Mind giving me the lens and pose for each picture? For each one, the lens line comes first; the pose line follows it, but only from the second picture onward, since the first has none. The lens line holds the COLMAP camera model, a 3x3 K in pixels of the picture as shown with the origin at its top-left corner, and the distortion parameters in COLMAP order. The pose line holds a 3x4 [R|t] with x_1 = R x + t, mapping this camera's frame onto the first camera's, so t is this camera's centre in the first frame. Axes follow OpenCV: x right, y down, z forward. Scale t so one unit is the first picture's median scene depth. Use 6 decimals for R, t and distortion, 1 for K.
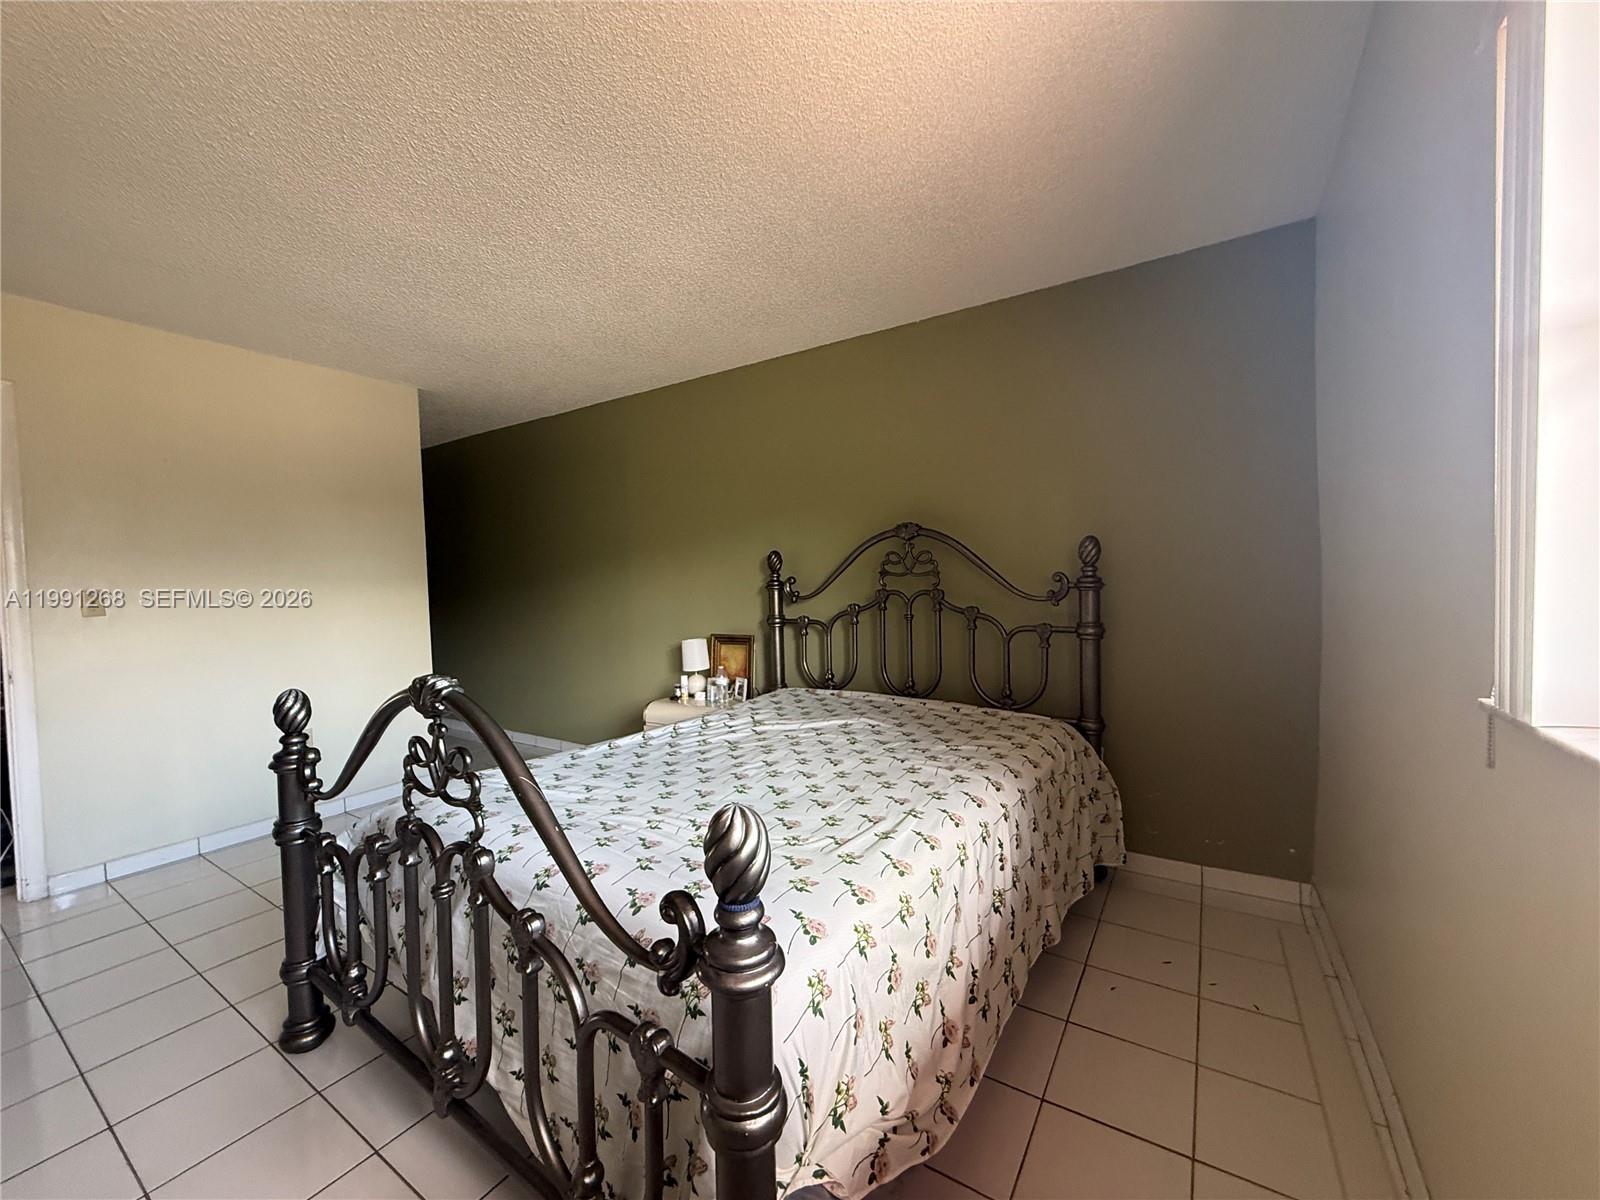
lens RADIAL K [[639.4, 0, 790.8], [0, 639.4, 601.5], [0, 0, 1]] dist [0.000597, 0.003136]
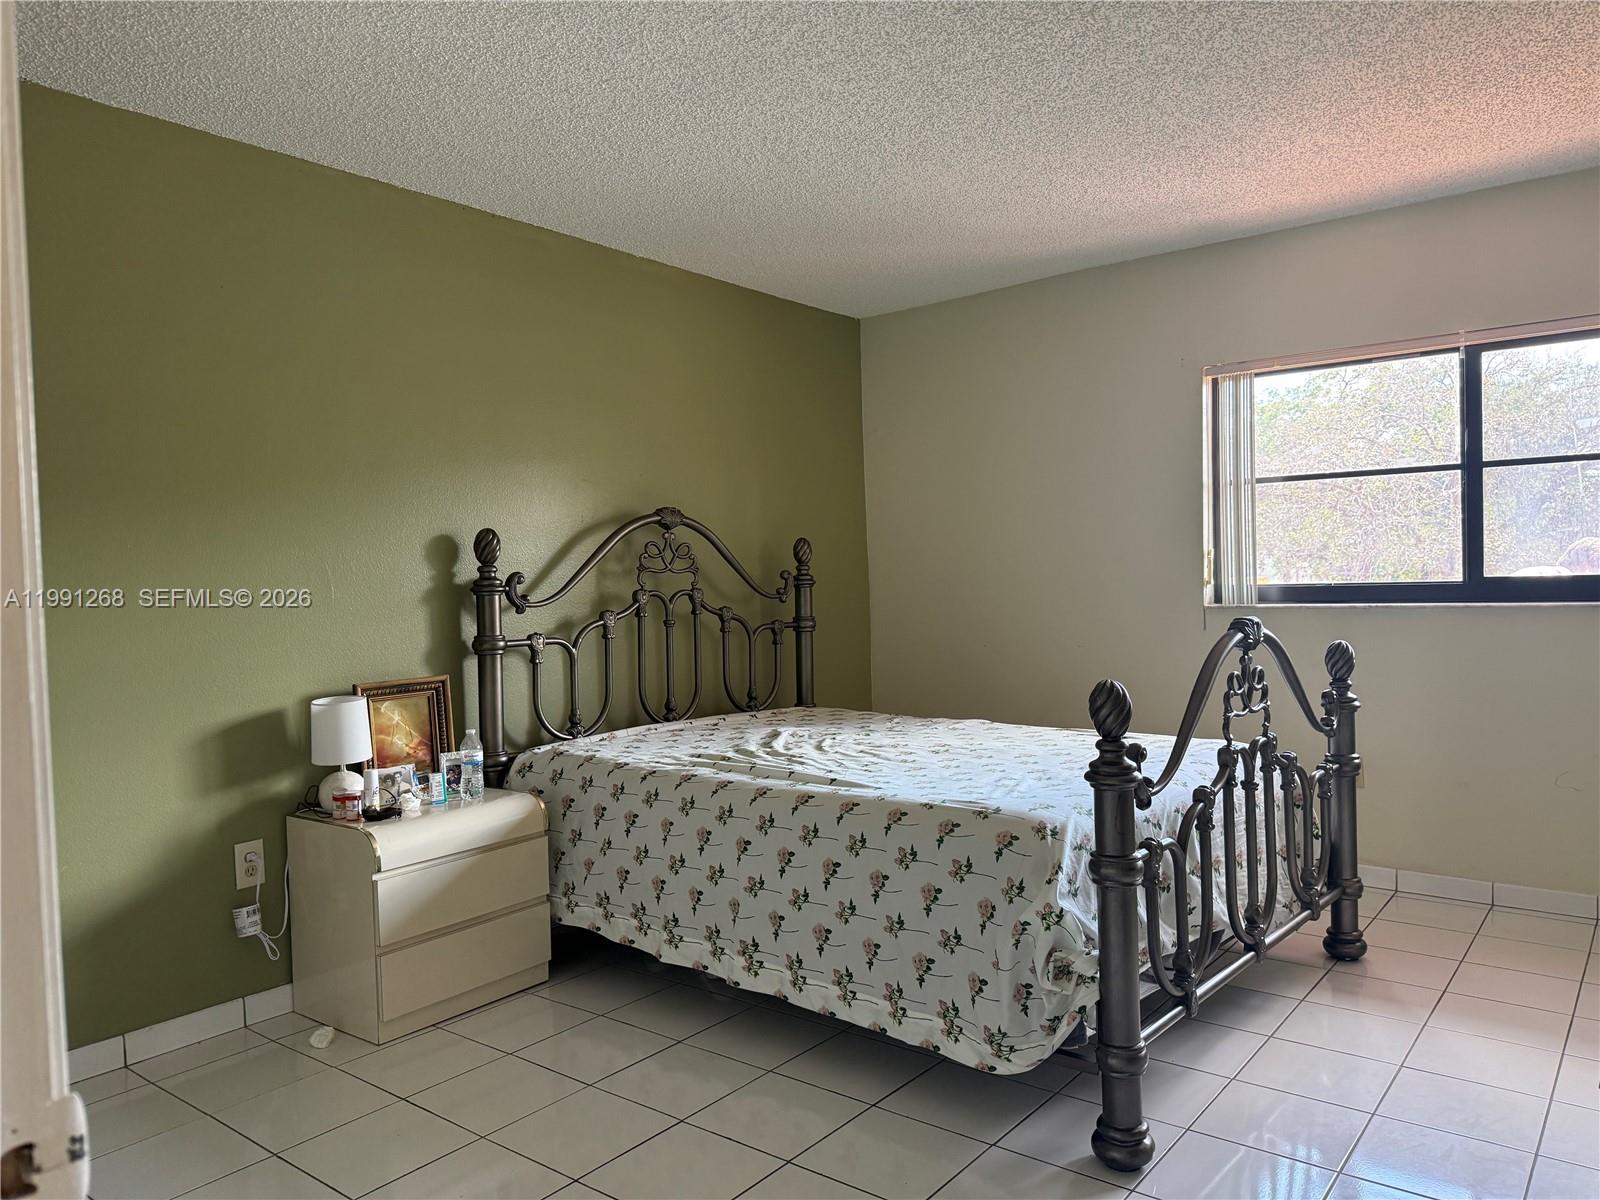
lens RADIAL K [[1122.2, 0, 808.9], [0, 1122.2, 607.6], [0, 0, 1]] dist [0.178229, -0.349953]
pose [[0.083779, -0.000349, 0.996484, -1.214038], [0.059428, 0.998222, -0.004647, 0.021044], [-0.994711, 0.059609, 0.083651, 0.697916]]
